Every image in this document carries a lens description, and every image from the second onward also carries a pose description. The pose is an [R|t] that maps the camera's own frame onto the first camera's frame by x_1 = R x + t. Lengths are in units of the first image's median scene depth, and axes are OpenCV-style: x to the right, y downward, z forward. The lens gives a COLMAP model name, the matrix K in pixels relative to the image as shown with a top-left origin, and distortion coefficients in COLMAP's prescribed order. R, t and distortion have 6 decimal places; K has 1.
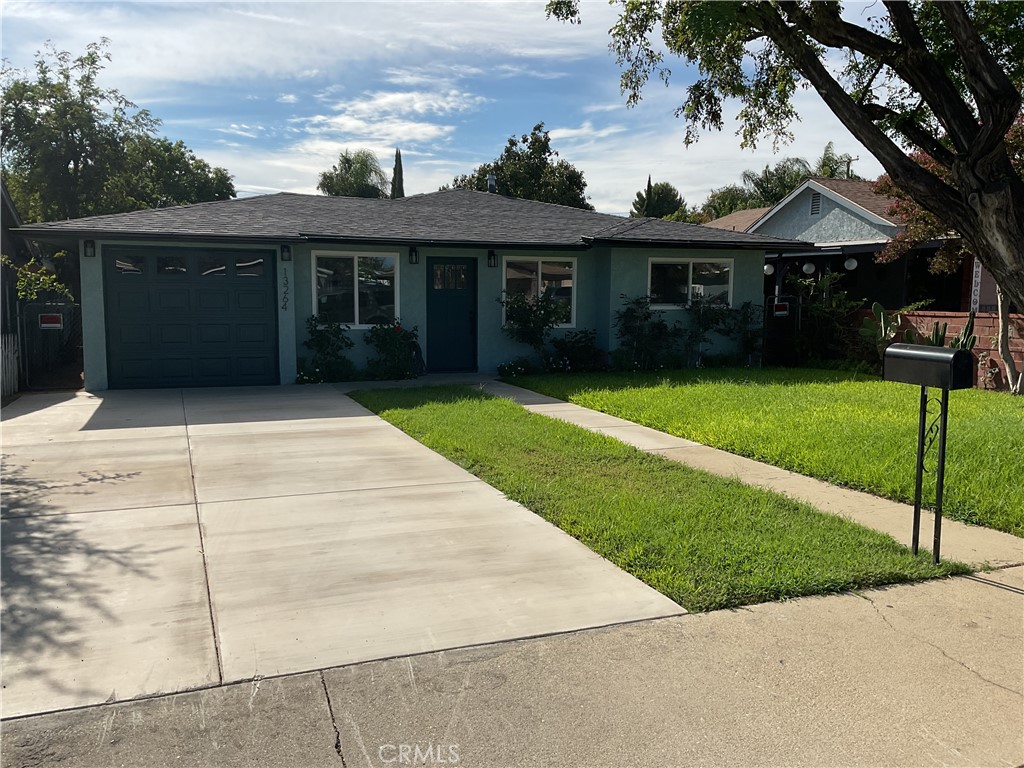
lens RADIAL K [[841.4, 0, 516.3], [0, 841.4, 388.2], [0, 0, 1]] dist [0.084374, -0.154605]
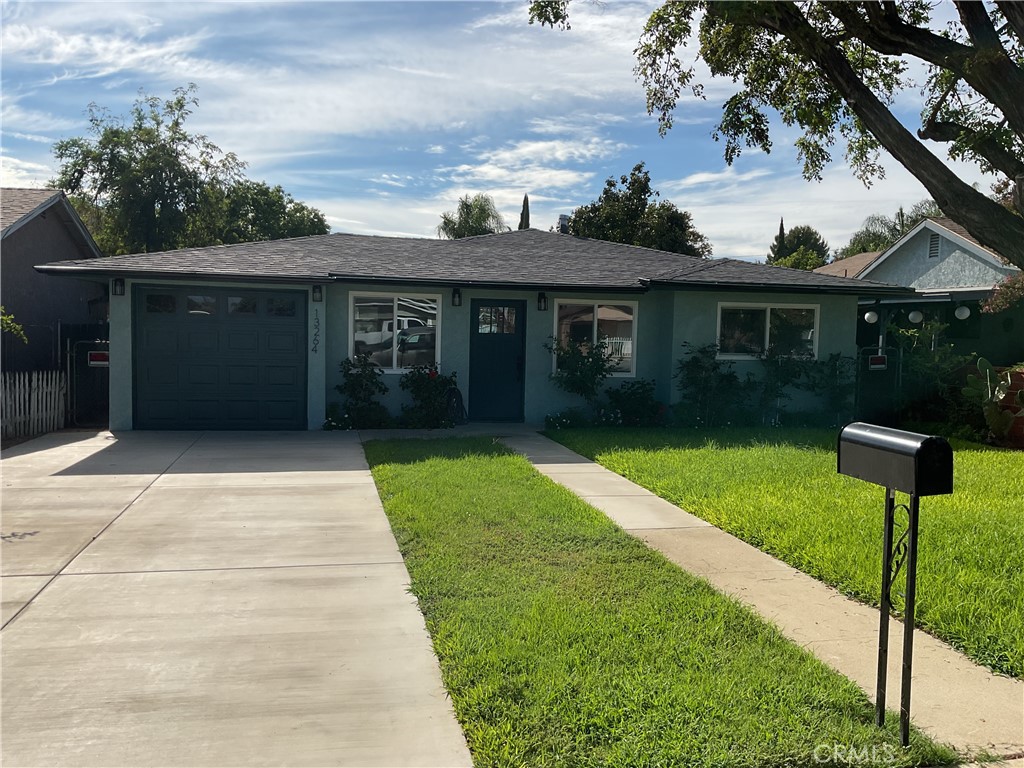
lens RADIAL K [[841.4, 0, 517.8], [0, 841.4, 390.7], [0, 0, 1]] dist [0.084374, -0.154605]
pose [[0.987613, 0.027191, -0.154534, 0.102198], [-0.034525, 0.998391, -0.044977, -0.014101], [0.153062, 0.049755, 0.986963, 0.092925]]
